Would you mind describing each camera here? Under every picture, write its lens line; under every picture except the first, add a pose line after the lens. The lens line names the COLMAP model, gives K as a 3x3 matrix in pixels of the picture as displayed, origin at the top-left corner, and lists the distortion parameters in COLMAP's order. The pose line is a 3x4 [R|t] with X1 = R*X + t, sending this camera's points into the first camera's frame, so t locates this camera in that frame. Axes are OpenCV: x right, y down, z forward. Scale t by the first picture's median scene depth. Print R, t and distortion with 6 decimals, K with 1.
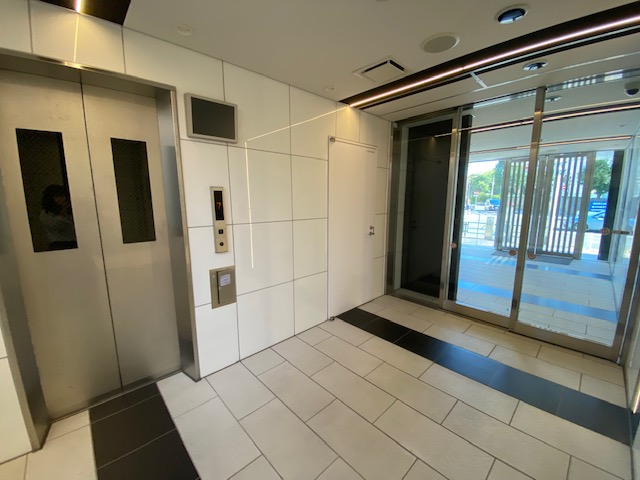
lens RADIAL K [[264.2, 0, 317.8], [0, 264.2, 241.1], [0, 0, 1]] dist [0.044218, -0.030209]
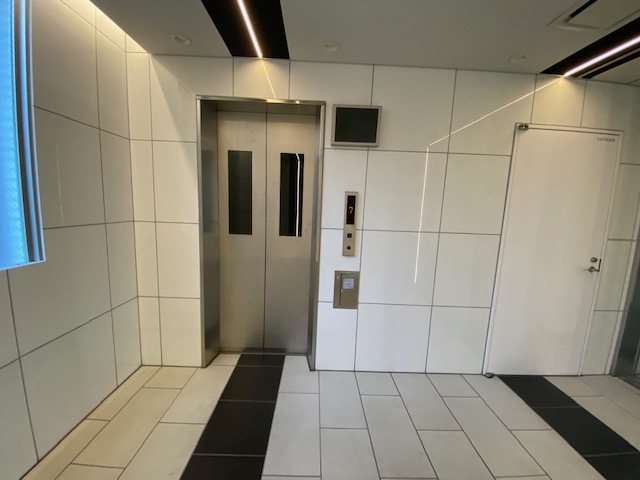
lens RADIAL K [[264.2, 0, 317.8], [0, 264.2, 241.1], [0, 0, 1]] dist [0.044218, -0.030209]
pose [[0.741425, 0.124893, -0.659311, 0.204891], [-0.151037, 0.988375, 0.017380, -0.013345], [0.653817, 0.086694, 0.751670, 0.161536]]
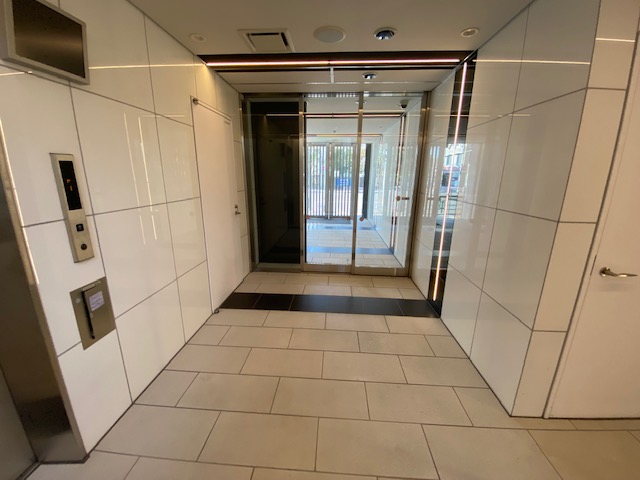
lens RADIAL K [[264.2, 0, 317.8], [0, 264.2, 241.1], [0, 0, 1]] dist [0.044218, -0.030209]
pose [[0.729853, -0.157006, 0.665330, -0.370364], [0.099748, 0.987310, 0.123567, -0.025655], [-0.676288, -0.023820, 0.736252, 0.154161]]
